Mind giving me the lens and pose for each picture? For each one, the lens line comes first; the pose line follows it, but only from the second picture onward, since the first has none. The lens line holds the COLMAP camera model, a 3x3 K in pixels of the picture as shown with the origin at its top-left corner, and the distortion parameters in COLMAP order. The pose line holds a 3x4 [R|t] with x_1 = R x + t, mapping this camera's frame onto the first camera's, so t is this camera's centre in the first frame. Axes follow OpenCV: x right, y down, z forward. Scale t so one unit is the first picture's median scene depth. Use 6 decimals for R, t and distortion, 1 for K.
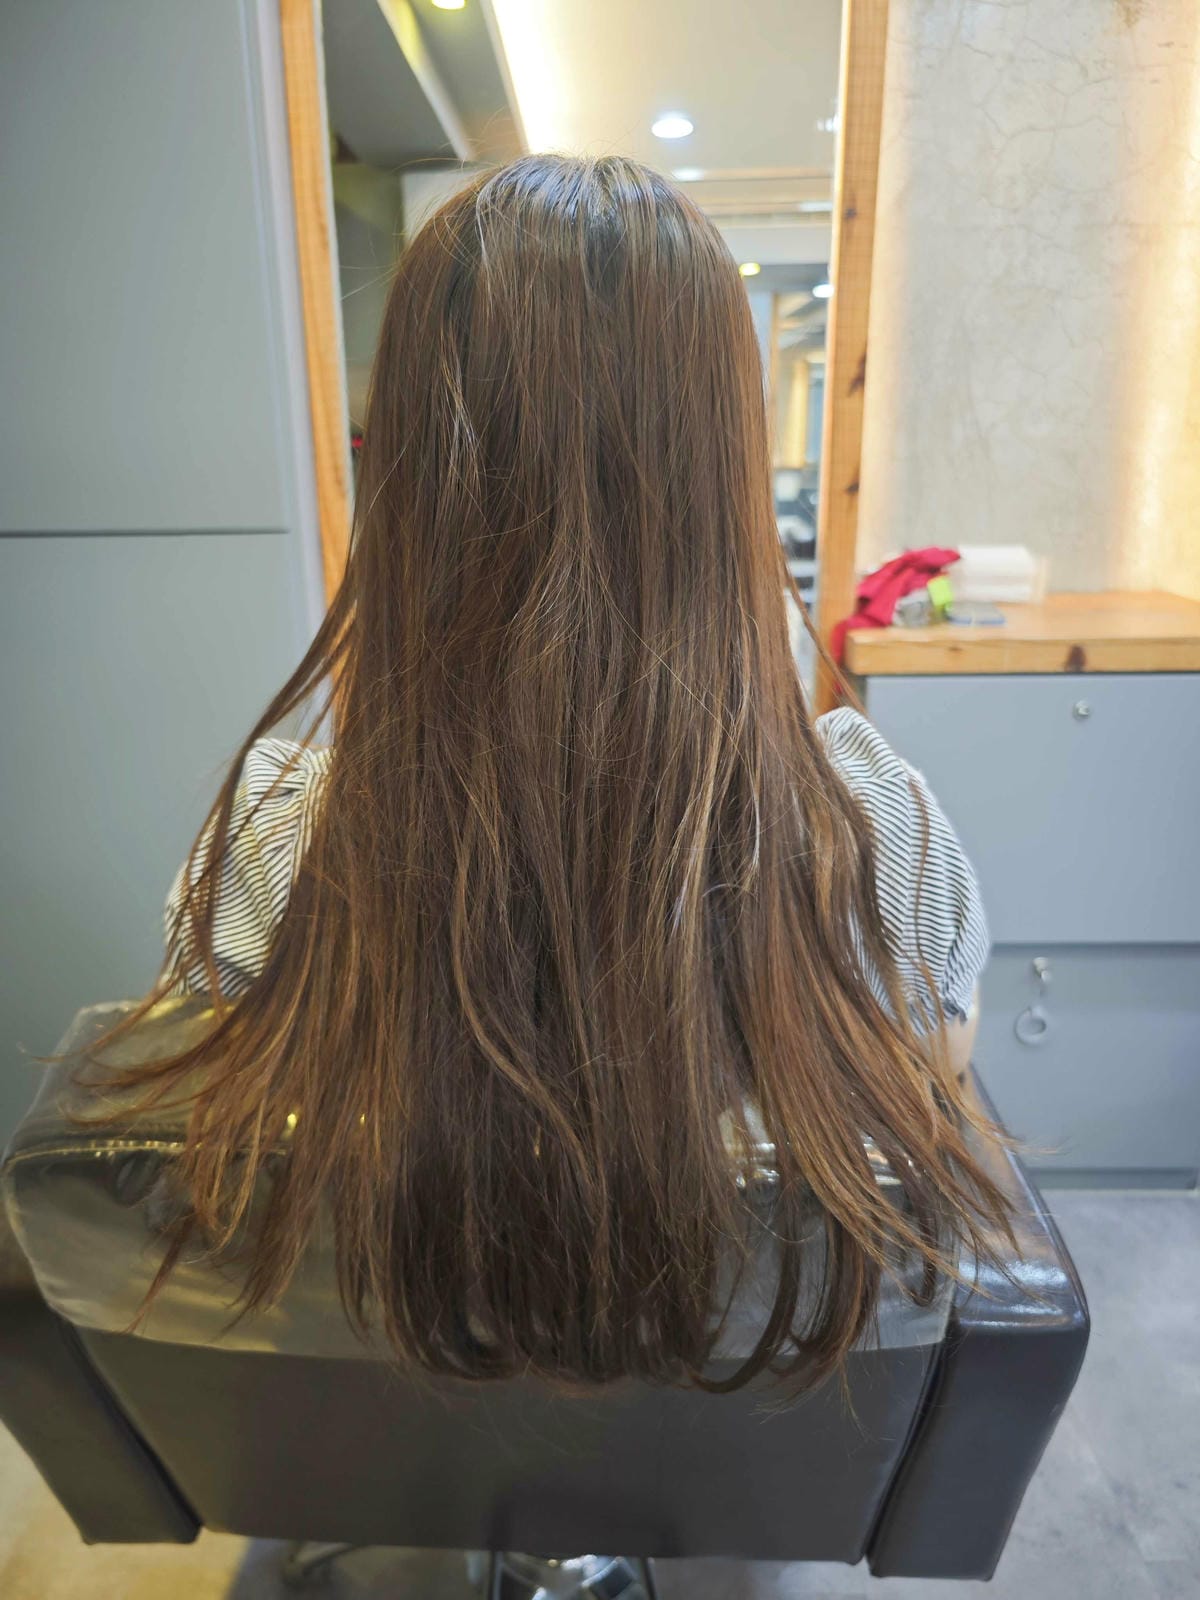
lens RADIAL K [[1132.7, 0, 600.0], [0, 1132.7, 800.0], [0, 0, 1]] dist [-0.027448, 0.006647]
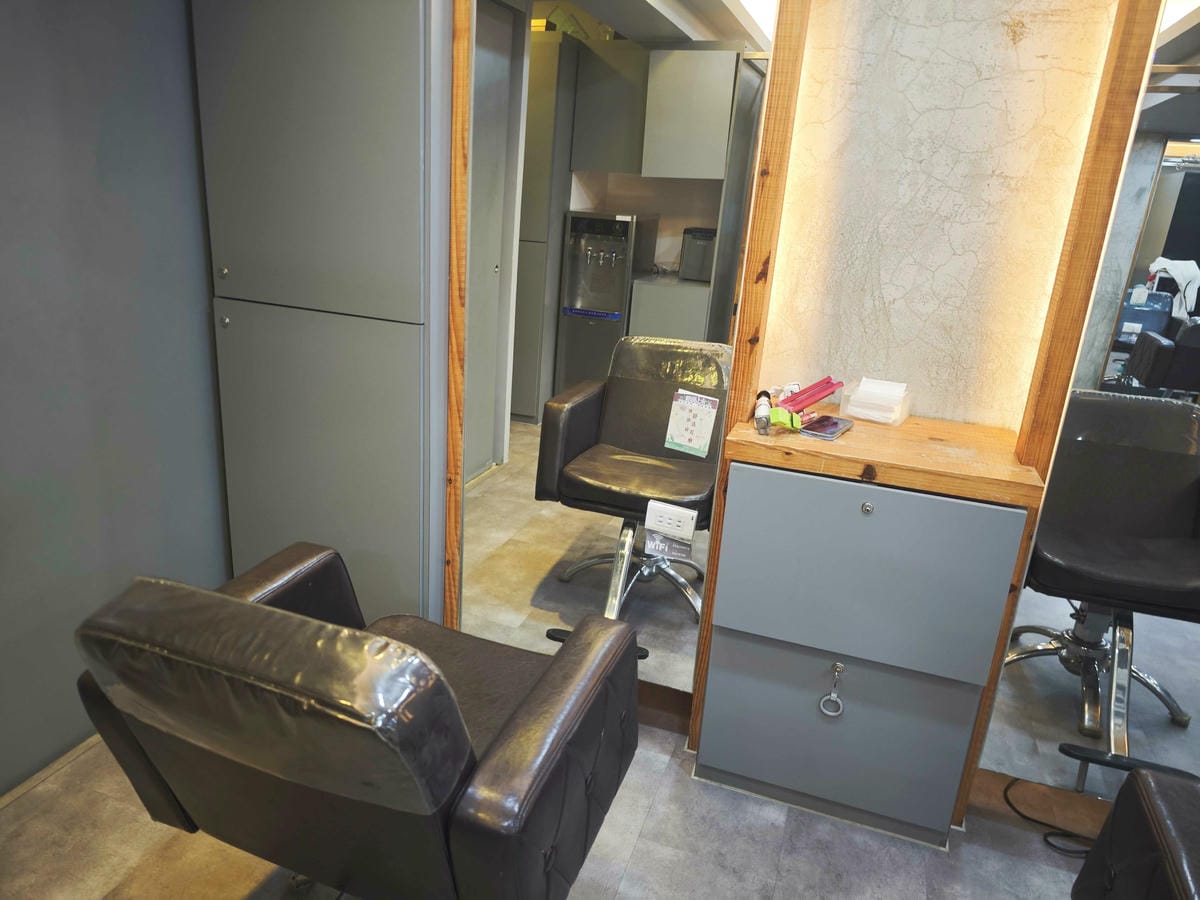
lens RADIAL K [[830.6, 0, 600.0], [0, 830.6, 450.0], [0, 0, 1]] dist [0.003485, -0.001458]
pose [[0.948568, 0.167928, -0.268362, 0.337456], [-0.168772, 0.985450, 0.020098, -0.105764], [0.267833, 0.026228, 0.963108, -0.161467]]
